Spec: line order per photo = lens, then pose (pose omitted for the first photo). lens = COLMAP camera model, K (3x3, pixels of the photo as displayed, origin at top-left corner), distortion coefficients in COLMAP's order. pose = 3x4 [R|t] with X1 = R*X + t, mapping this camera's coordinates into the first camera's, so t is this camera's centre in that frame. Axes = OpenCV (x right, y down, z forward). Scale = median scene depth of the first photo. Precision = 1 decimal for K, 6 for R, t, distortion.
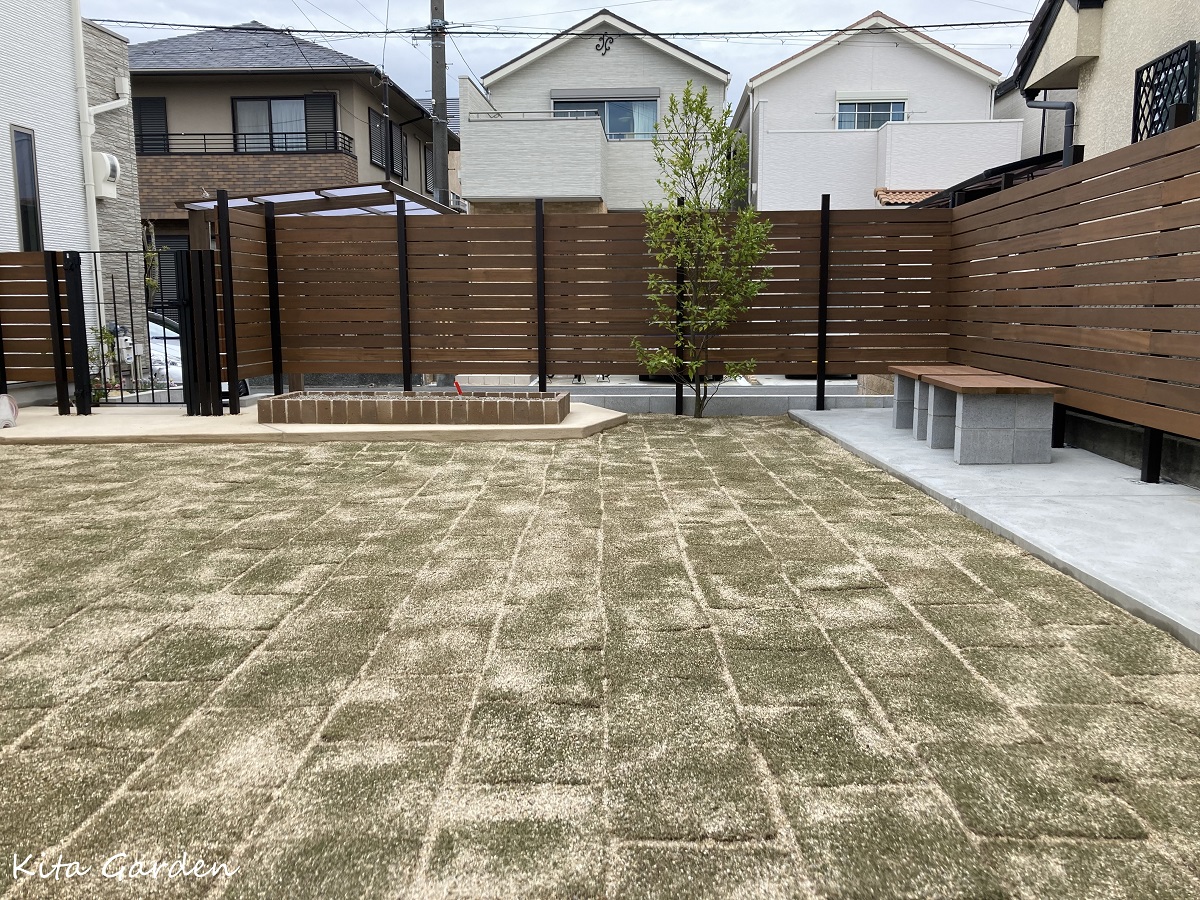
lens RADIAL K [[977.2, 0, 596.6], [0, 977.2, 448.9], [0, 0, 1]] dist [0.038979, -0.045875]
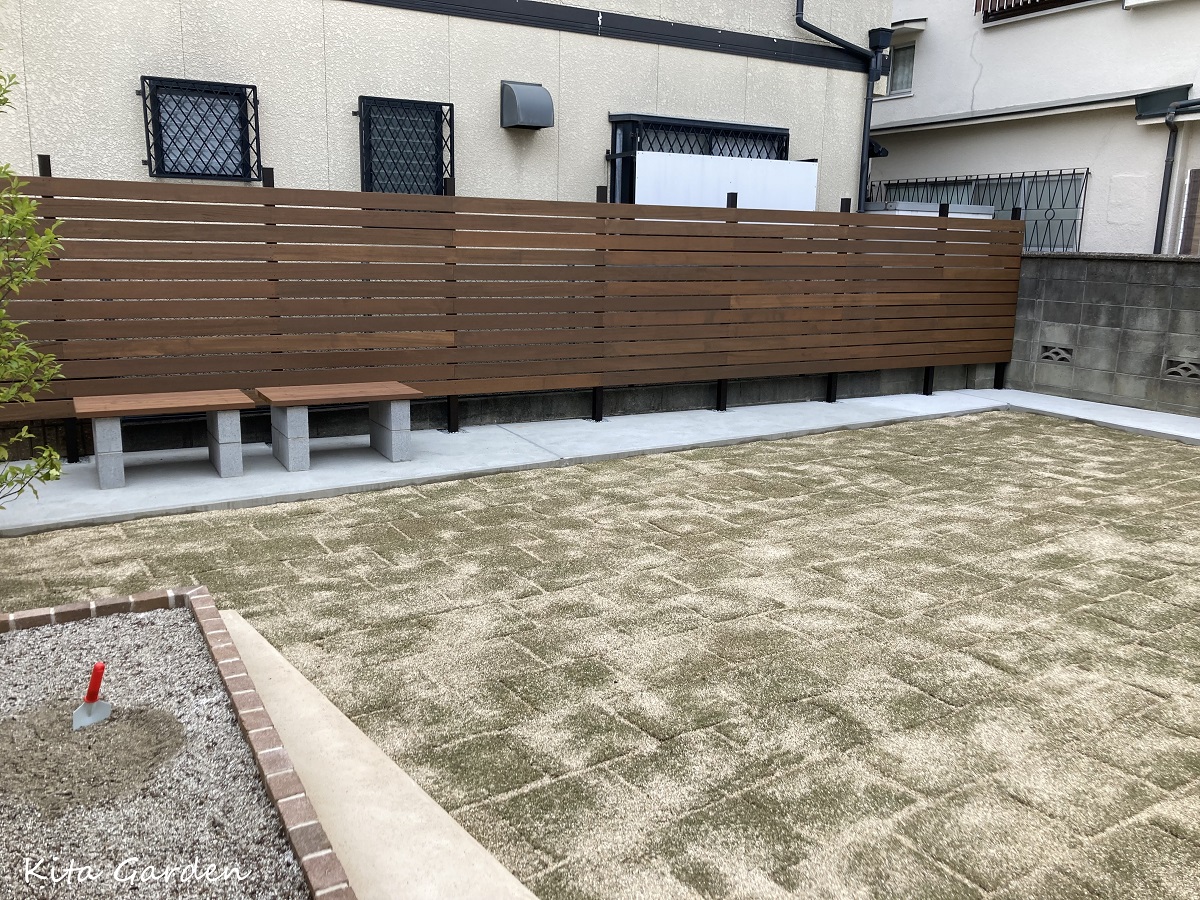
lens RADIAL K [[977.2, 0, 605.0], [0, 977.2, 441.8], [0, 0, 1]] dist [0.038979, -0.045875]
pose [[-0.562351, -0.169892, 0.809258, -0.469590], [0.095692, 0.958720, 0.267766, -0.199633], [-0.821343, 0.228017, -0.522880, 0.977854]]
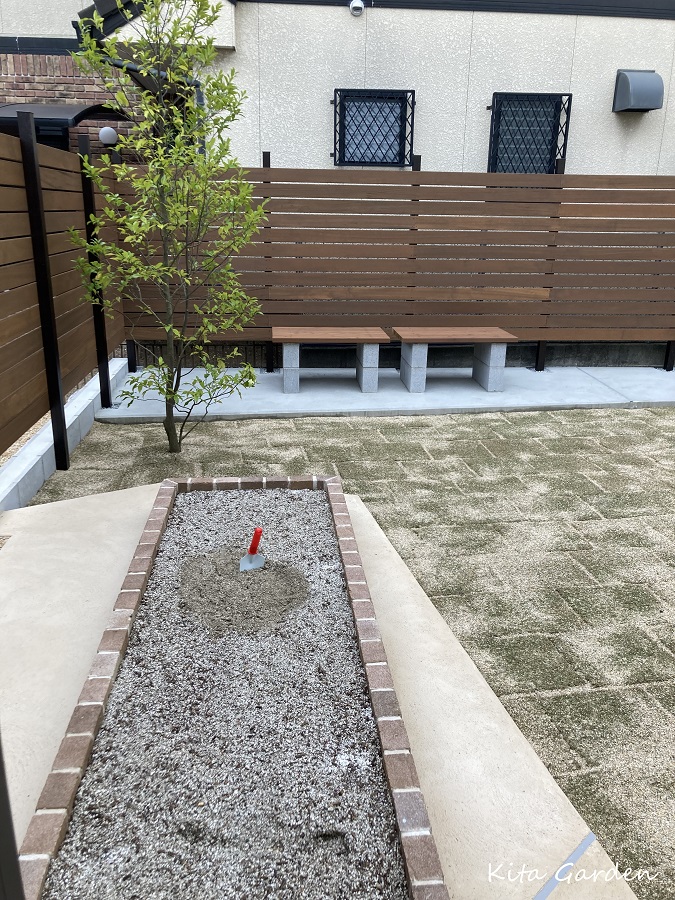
lens RADIAL K [[732.9, 0, 334.1], [0, 732.9, 438.9], [0, 0, 1]] dist [0.038979, -0.045875]
pose [[-0.163456, -0.292022, 0.942340, -0.435370], [0.119193, 0.942344, 0.312699, -0.197490], [-0.979324, 0.163433, -0.119225, 0.961835]]
